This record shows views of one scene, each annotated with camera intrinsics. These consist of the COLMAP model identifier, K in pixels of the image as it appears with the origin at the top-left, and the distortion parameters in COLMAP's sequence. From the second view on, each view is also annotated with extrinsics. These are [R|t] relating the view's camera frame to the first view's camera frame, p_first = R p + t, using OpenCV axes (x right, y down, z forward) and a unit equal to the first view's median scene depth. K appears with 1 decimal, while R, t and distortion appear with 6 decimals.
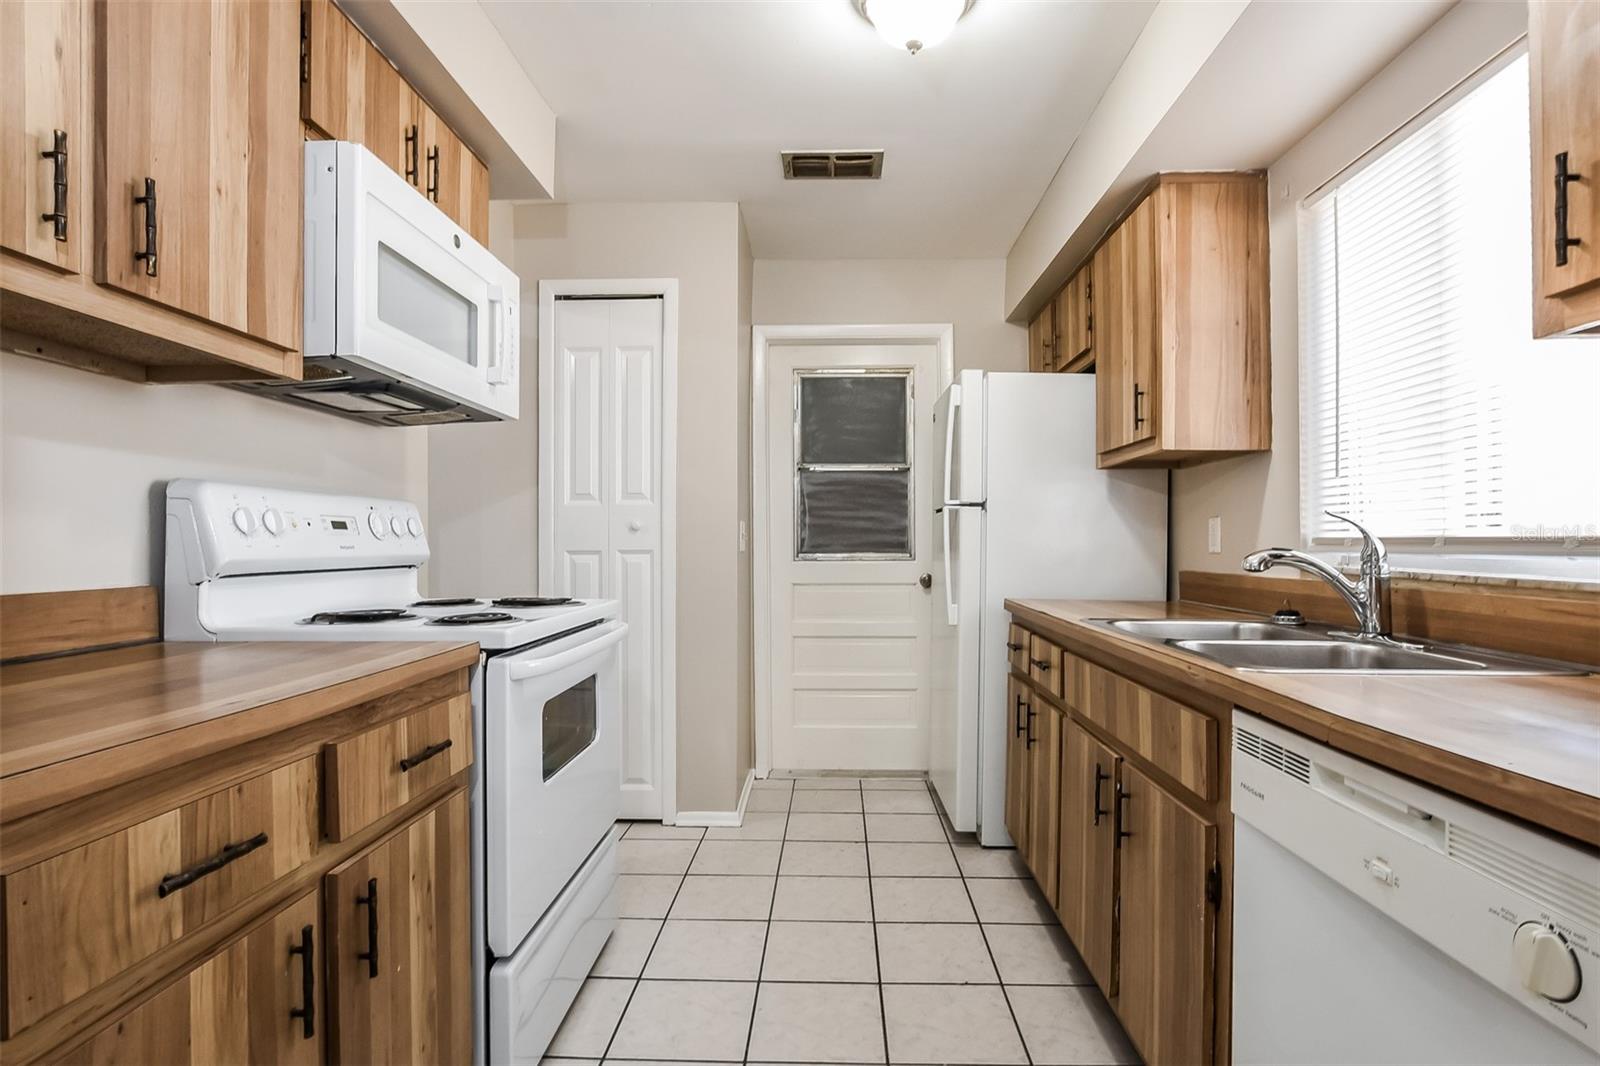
lens RADIAL K [[788.8, 0, 812.3], [0, 788.8, 547.6], [0, 0, 1]] dist [-0.017788, -0.000436]
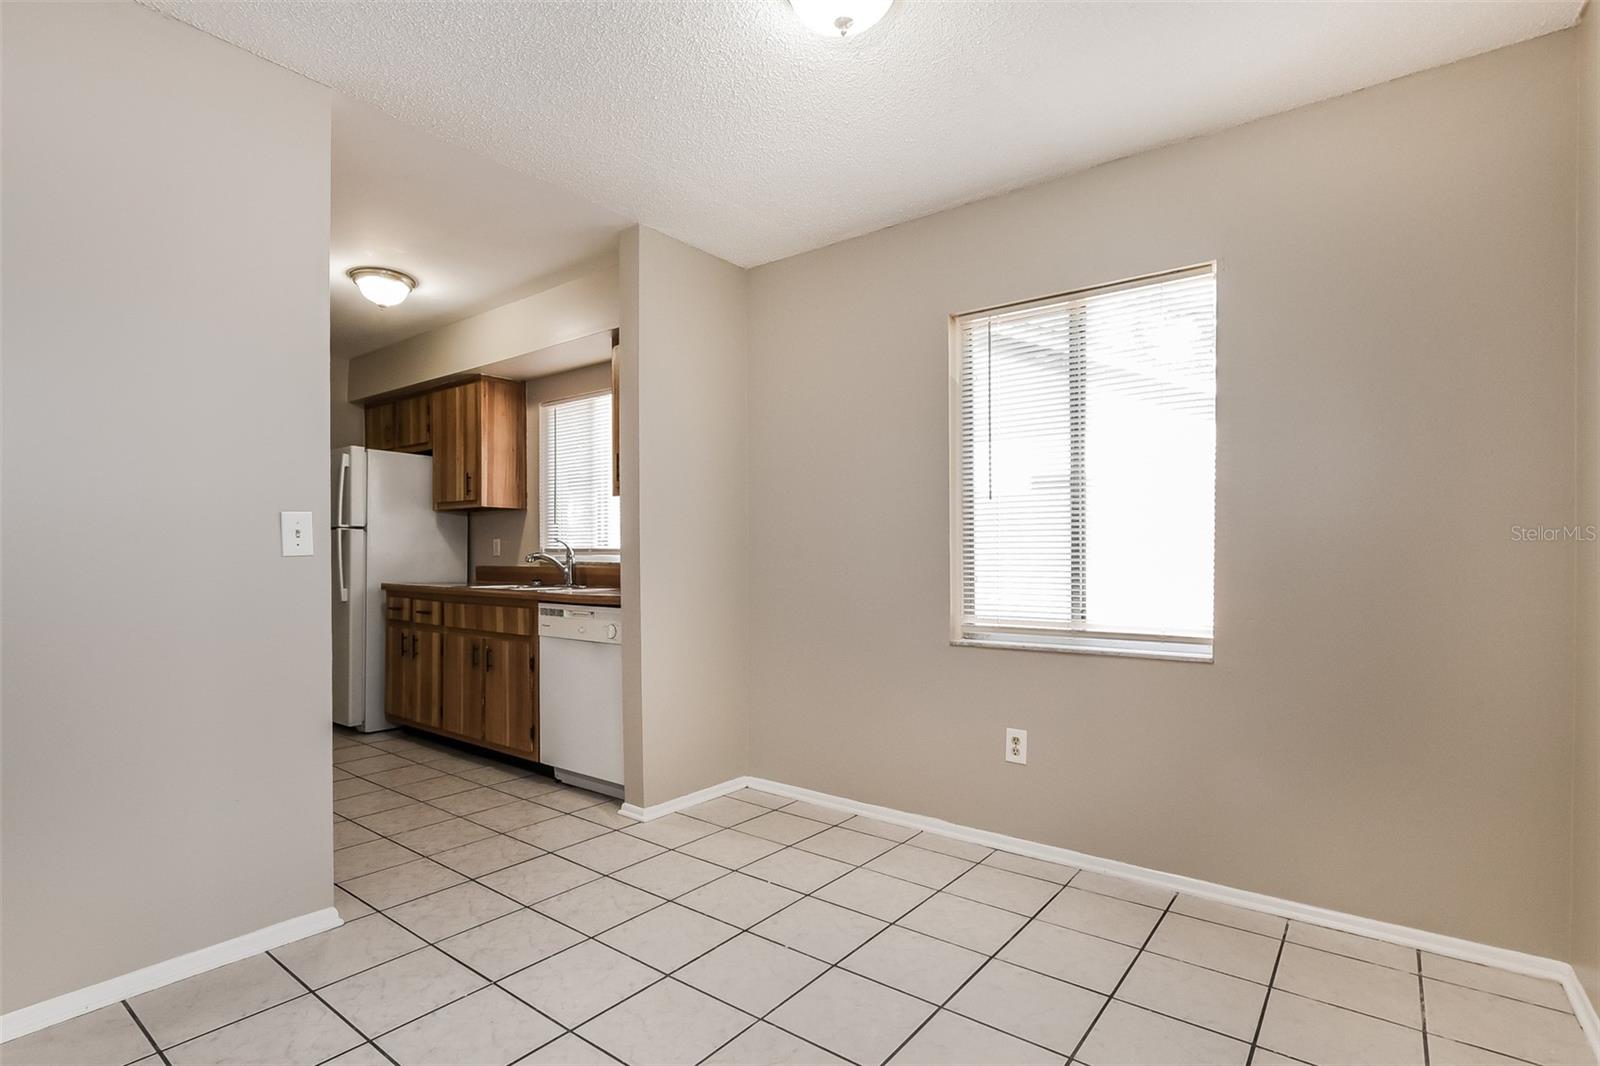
lens RADIAL K [[788.8, 0, 803.1], [0, 788.8, 547.6], [0, 0, 1]] dist [-0.017788, -0.000436]
pose [[0.576065, 0.012629, 0.817307, -0.768641], [0.003383, 0.999835, -0.017833, 0.025100], [-0.817397, 0.013038, 0.575927, -0.903553]]
